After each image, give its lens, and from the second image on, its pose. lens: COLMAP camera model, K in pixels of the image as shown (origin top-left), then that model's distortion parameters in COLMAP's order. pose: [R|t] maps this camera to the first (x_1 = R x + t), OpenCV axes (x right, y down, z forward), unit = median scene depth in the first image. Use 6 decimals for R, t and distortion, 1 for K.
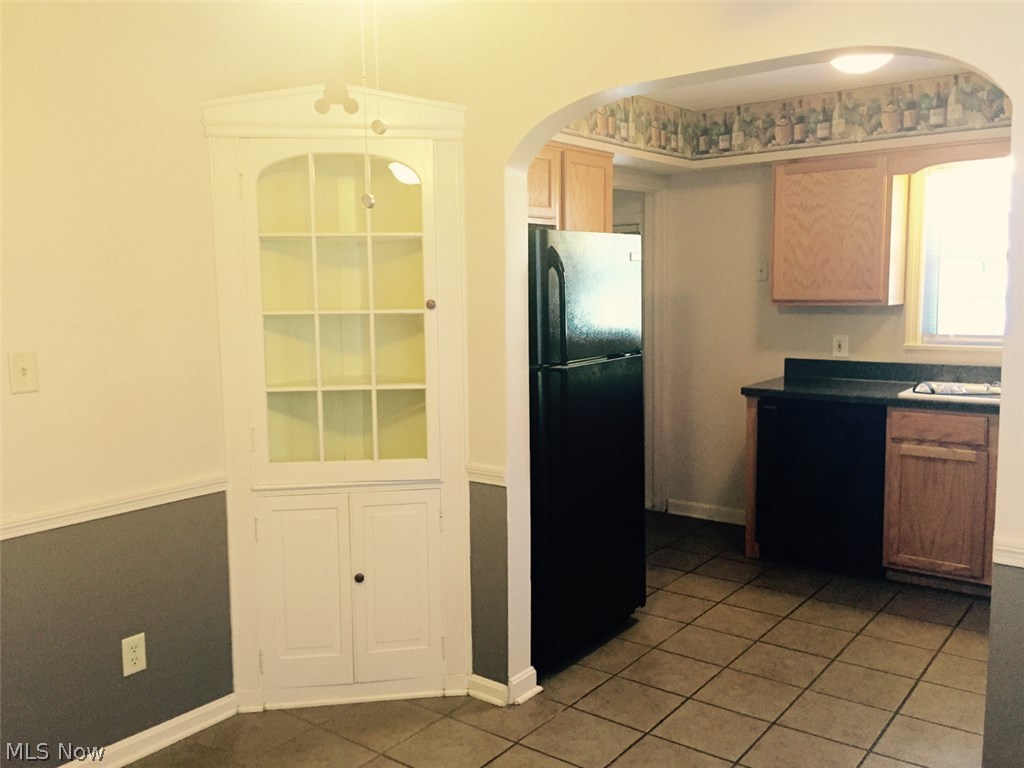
lens RADIAL K [[891.2, 0, 512.0], [0, 891.2, 384.0], [0, 0, 1]] dist [0.122237, -0.208823]
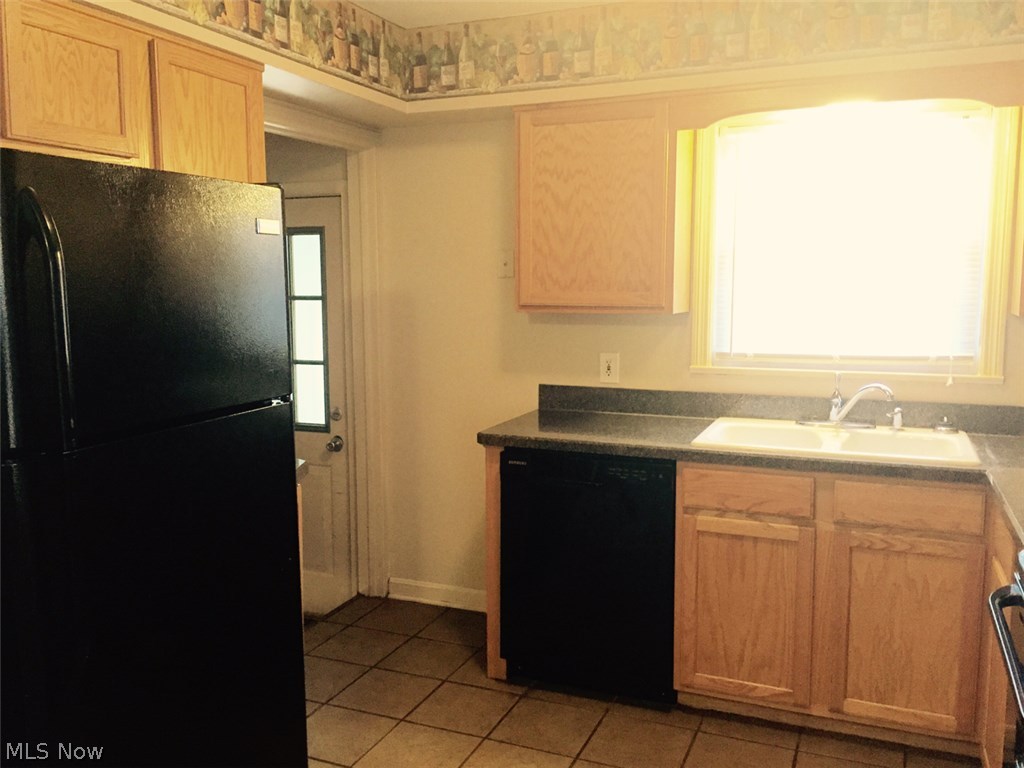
lens RADIAL K [[891.2, 0, 512.0], [0, 891.2, 384.0], [0, 0, 1]] dist [0.122237, -0.208823]
pose [[0.968311, -0.016828, 0.249179, 0.111743], [0.016630, 0.999858, 0.002901, -0.034611], [-0.249193, 0.001334, 0.968453, 0.334175]]
